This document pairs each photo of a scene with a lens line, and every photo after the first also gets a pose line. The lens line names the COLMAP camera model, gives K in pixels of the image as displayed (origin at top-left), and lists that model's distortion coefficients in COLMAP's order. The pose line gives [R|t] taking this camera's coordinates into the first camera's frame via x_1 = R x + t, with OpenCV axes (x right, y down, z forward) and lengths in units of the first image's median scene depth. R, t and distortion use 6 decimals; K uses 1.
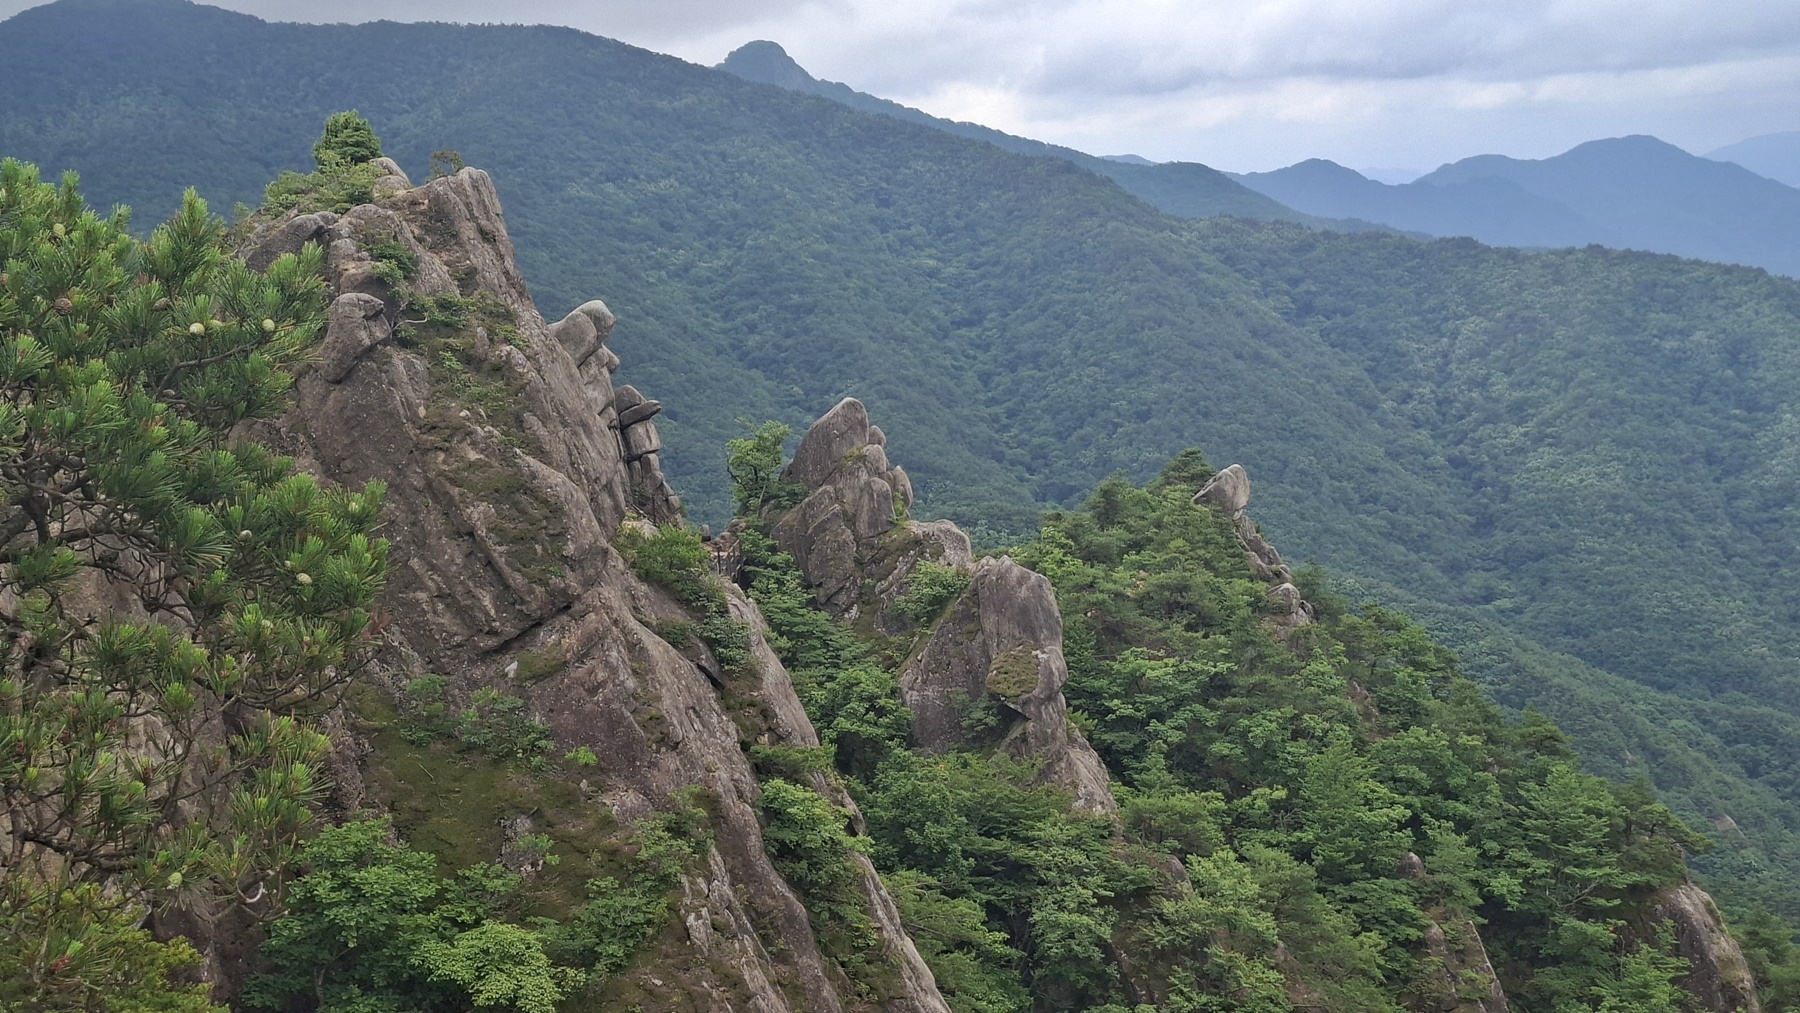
lens RADIAL K [[2457.6, 0, 925.9], [0, 2457.6, 499.8], [0, 0, 1]] dist [0.218096, -0.576488]
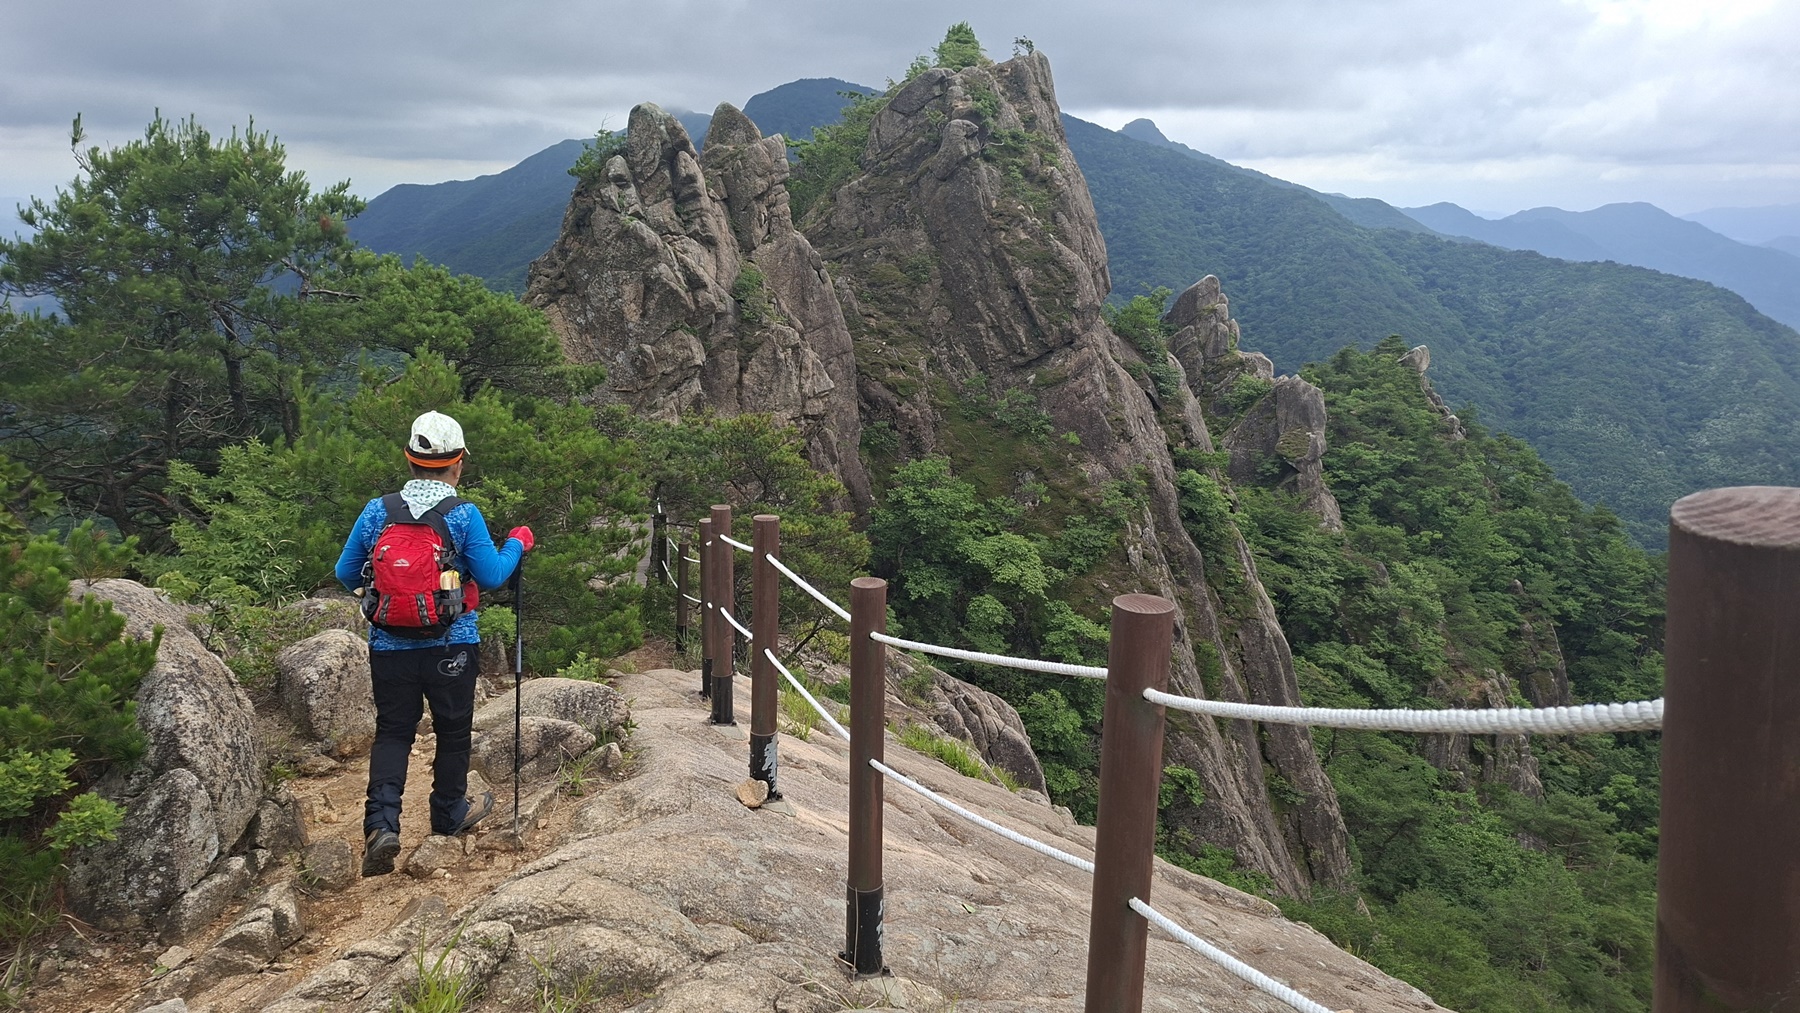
lens RADIAL K [[1222.8, 0, 915.6], [0, 1222.8, 505.4], [0, 0, 1]] dist [0.171319, -0.274673]
pose [[0.970893, 0.120960, -0.206725, -0.062469], [-0.096015, 0.987278, 0.126744, 0.051608], [0.219426, -0.103206, 0.970155, 0.201733]]
